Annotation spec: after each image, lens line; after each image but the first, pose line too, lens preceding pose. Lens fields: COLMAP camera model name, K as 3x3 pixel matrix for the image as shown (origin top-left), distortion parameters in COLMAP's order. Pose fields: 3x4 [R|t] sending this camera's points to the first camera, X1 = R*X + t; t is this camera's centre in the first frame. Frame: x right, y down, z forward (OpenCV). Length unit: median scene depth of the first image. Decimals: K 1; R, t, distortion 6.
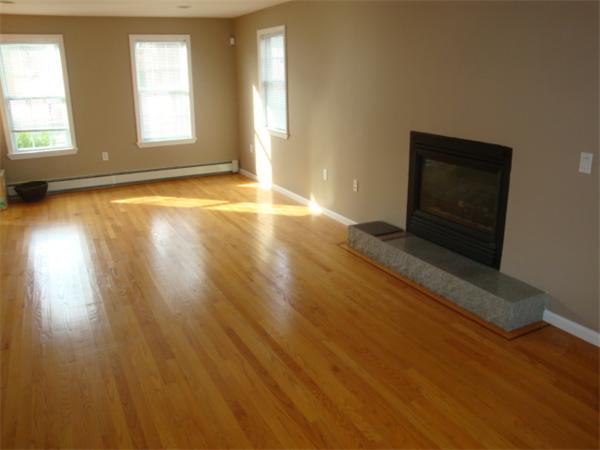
lens RADIAL K [[514.1, 0, 300.0], [0, 514.1, 225.0], [0, 0, 1]] dist [-0.175474, 0.192853]
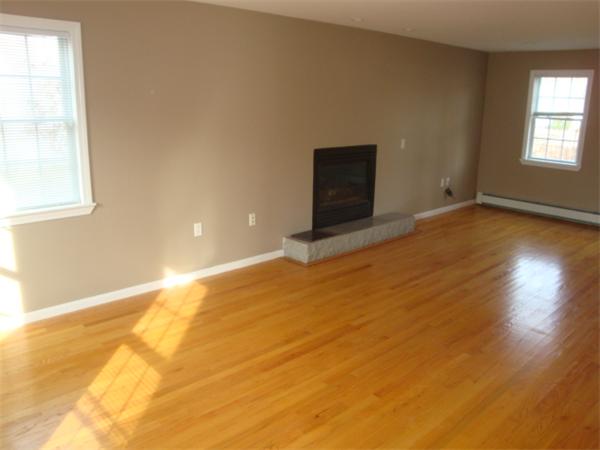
lens RADIAL K [[514.1, 0, 300.0], [0, 514.1, 225.0], [0, 0, 1]] dist [-0.175474, 0.192853]
pose [[-0.264303, -0.251035, 0.931196, -1.041632], [0.260376, 0.911104, 0.319521, -0.447836], [-0.928627, 0.326912, -0.175444, 1.372917]]
